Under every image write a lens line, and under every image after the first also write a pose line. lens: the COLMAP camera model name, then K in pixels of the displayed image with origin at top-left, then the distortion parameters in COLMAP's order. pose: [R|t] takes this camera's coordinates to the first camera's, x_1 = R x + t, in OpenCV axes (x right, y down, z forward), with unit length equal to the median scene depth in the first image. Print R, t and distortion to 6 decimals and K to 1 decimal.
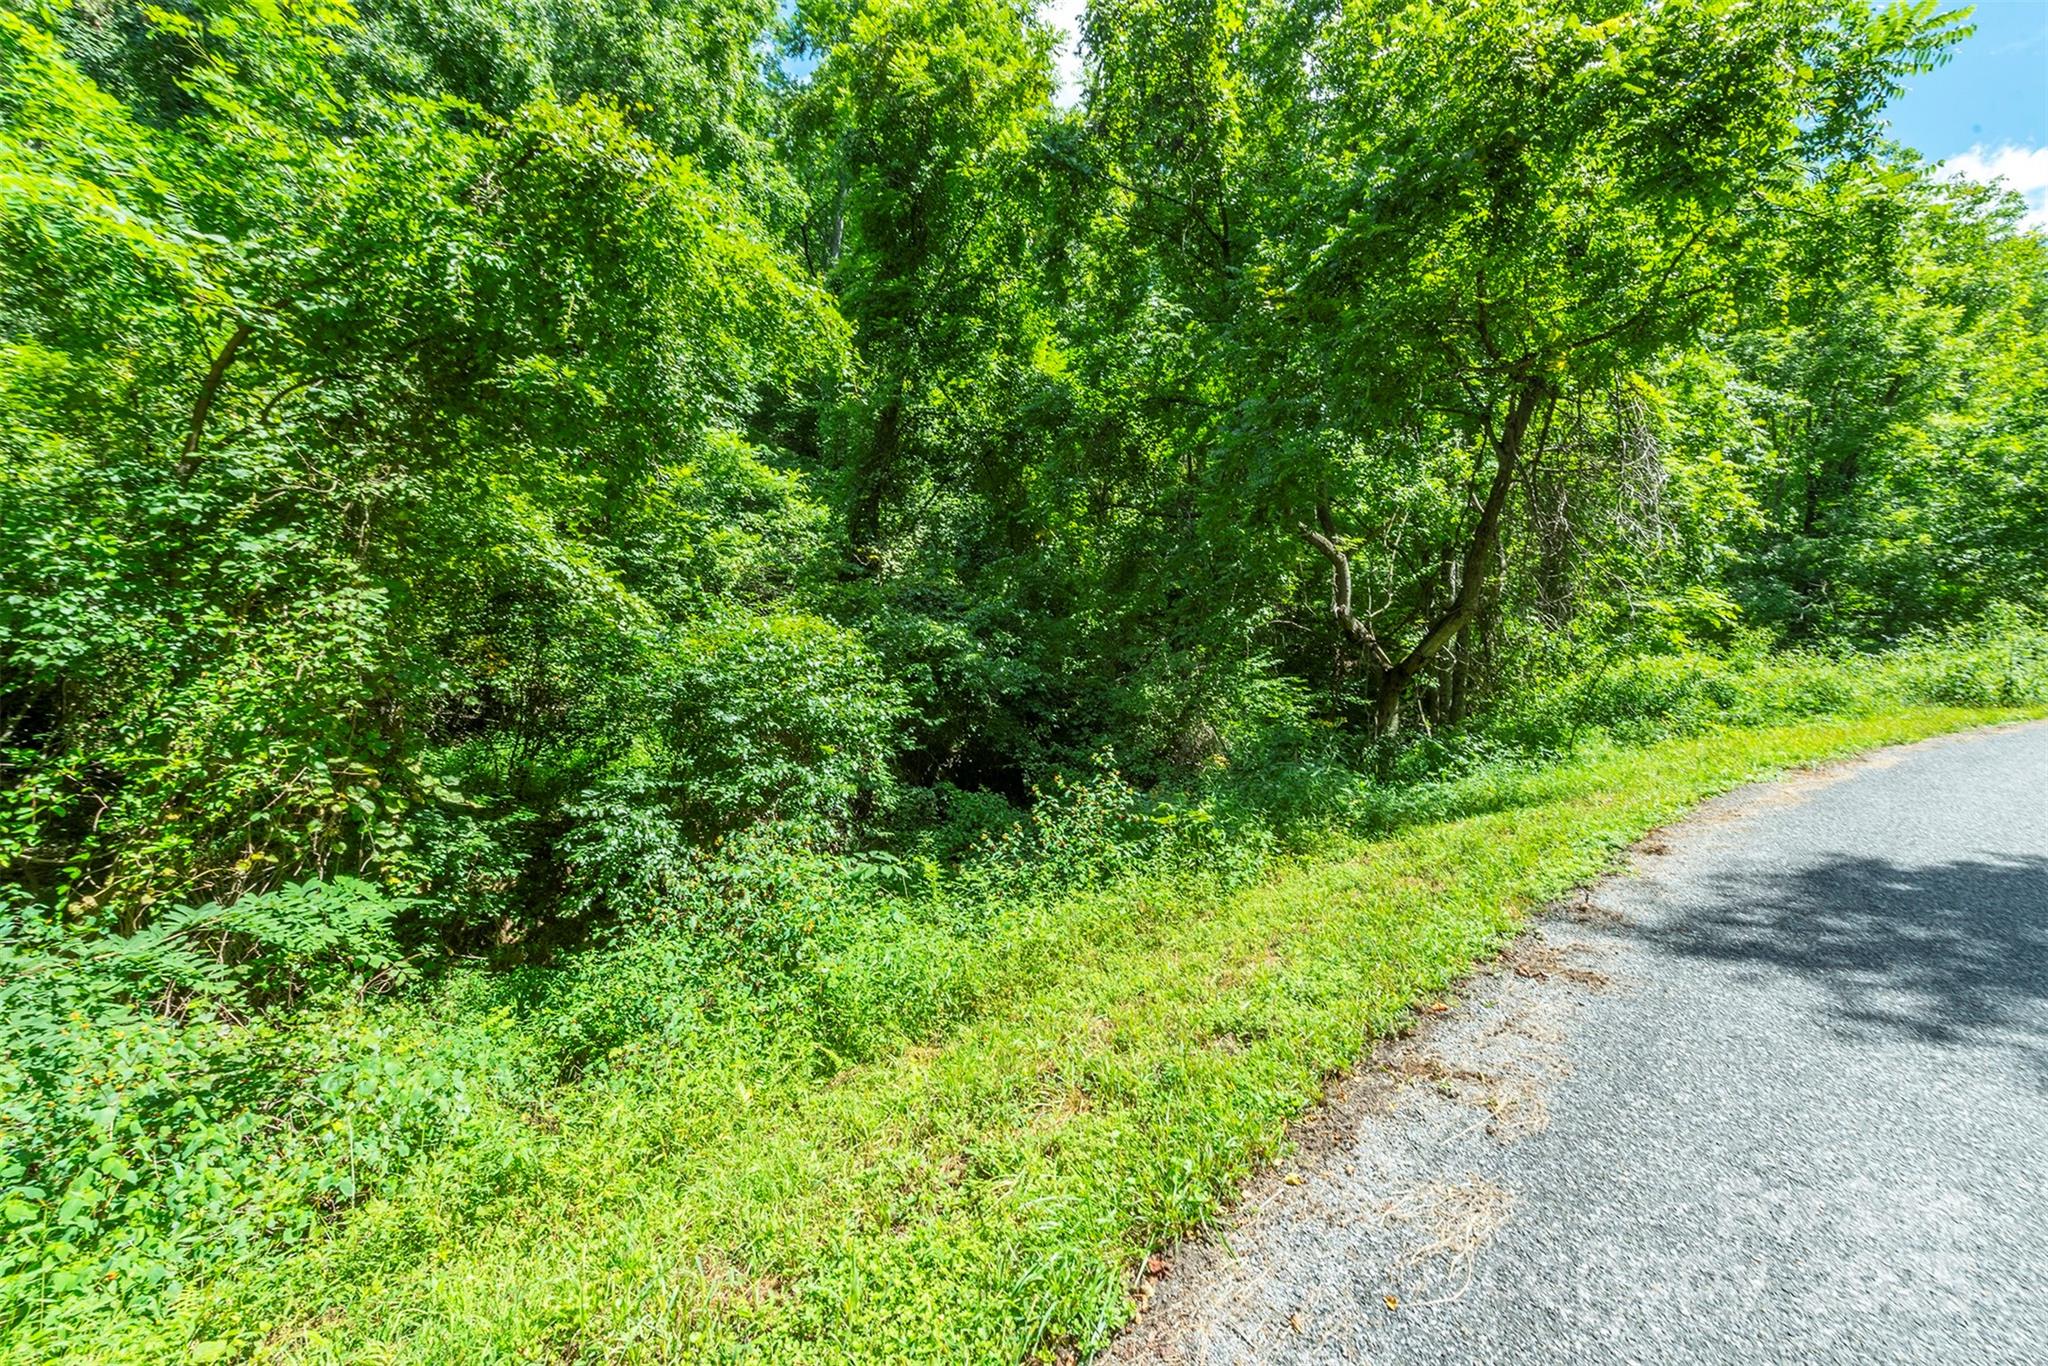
lens RADIAL K [[788.4, 0, 1029.8], [0, 788.4, 688.5], [0, 0, 1]] dist [-0.000088, -0.000195]
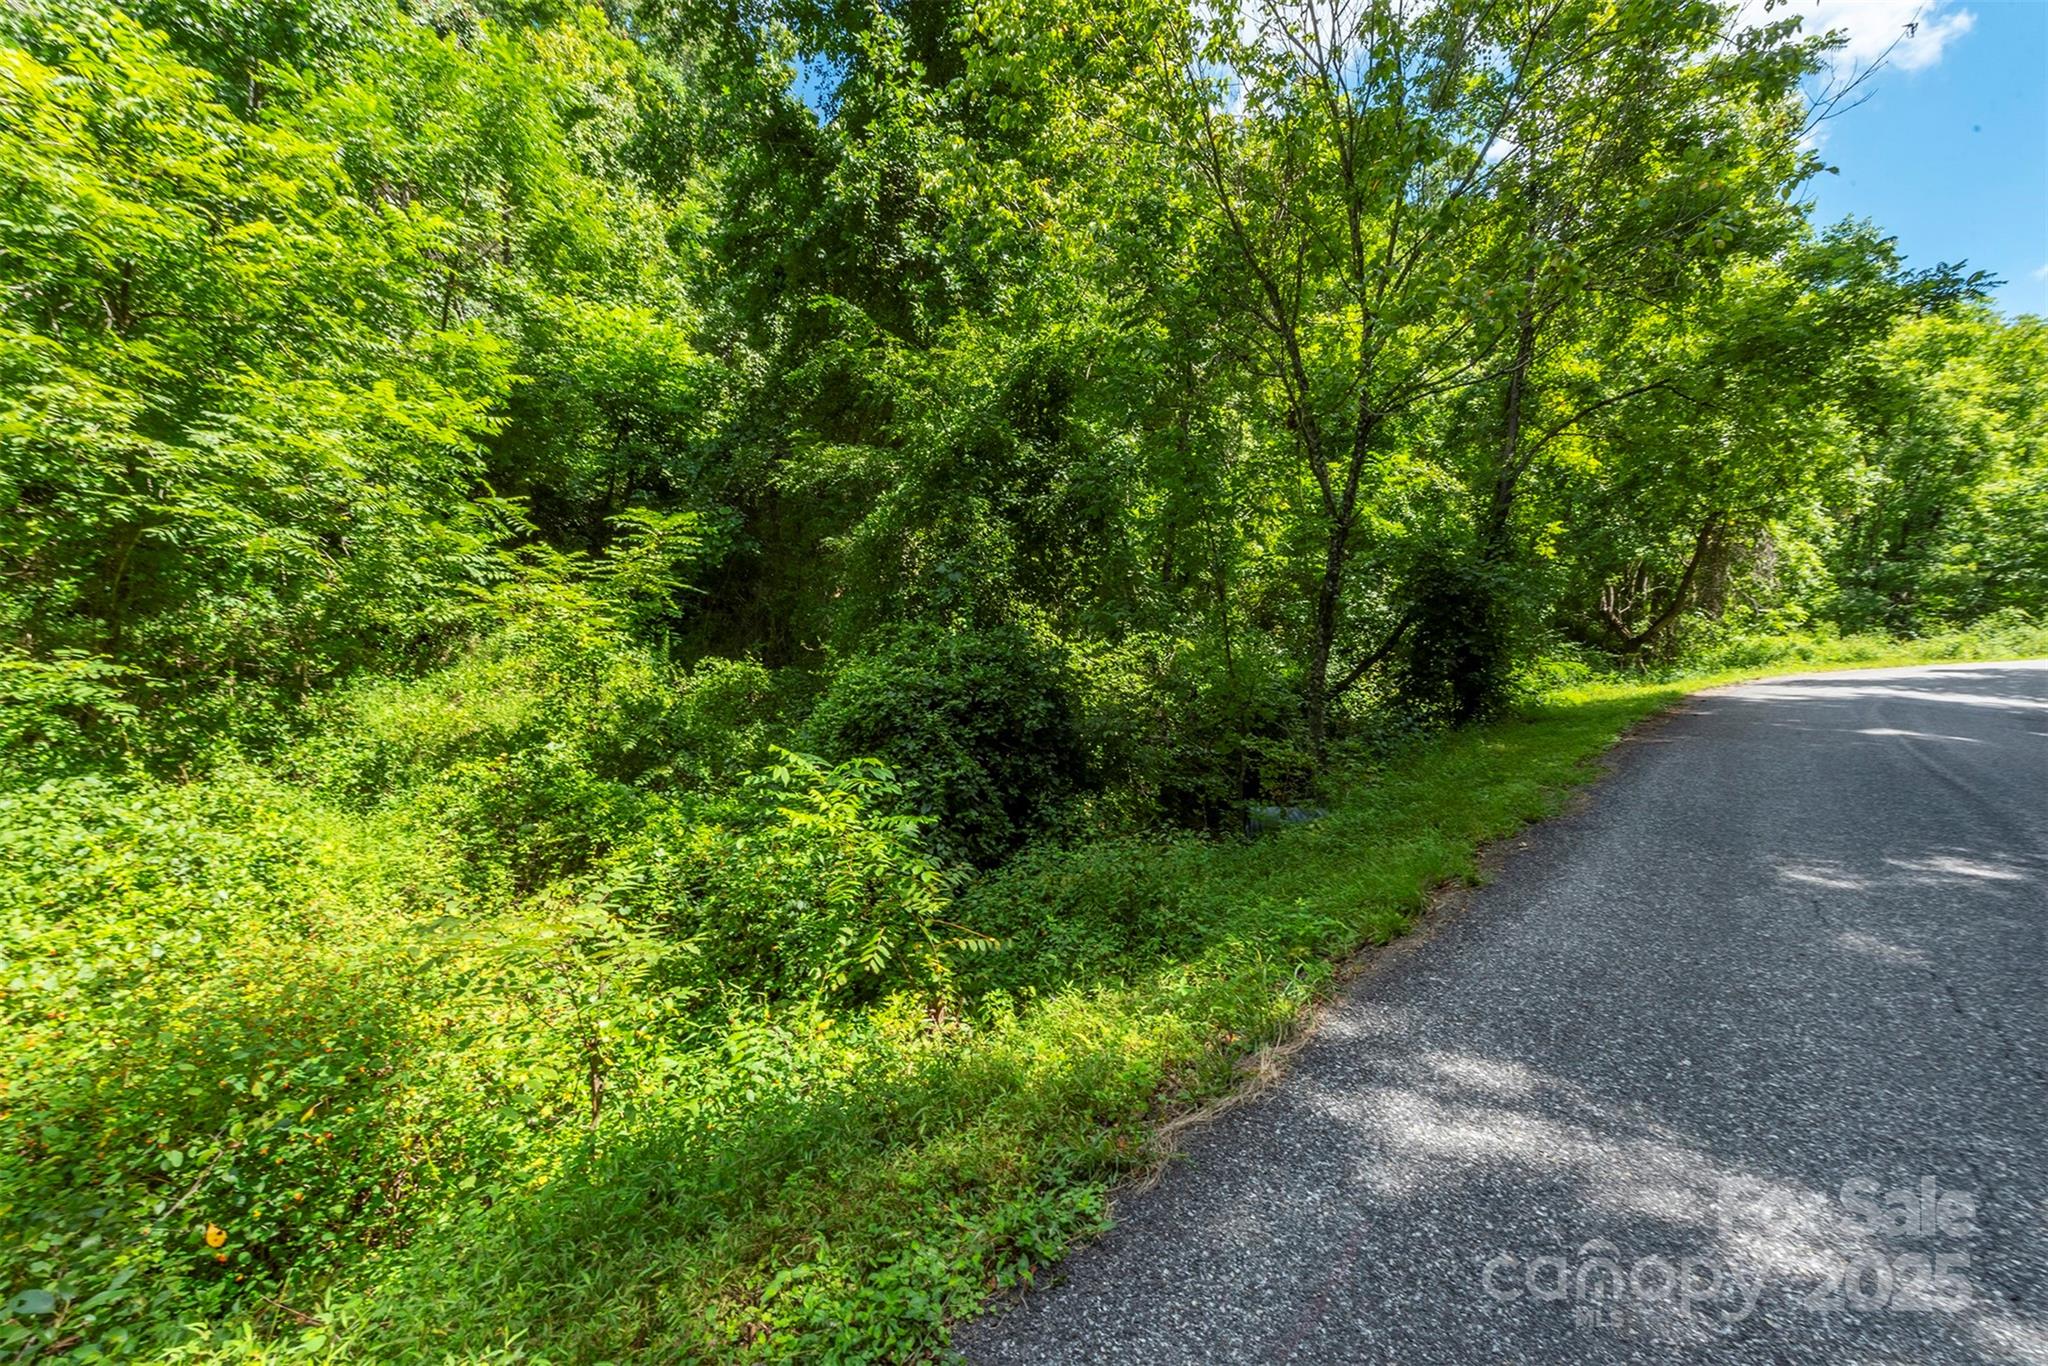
lens RADIAL K [[788.4, 0, 1024.8], [0, 788.4, 680.4], [0, 0, 1]] dist [-0.000088, -0.000195]
pose [[0.994013, 0.024013, -0.106595, -0.639909], [-0.022328, 0.999607, 0.016972, 0.060406], [0.106961, -0.014491, 0.994158, -0.873005]]
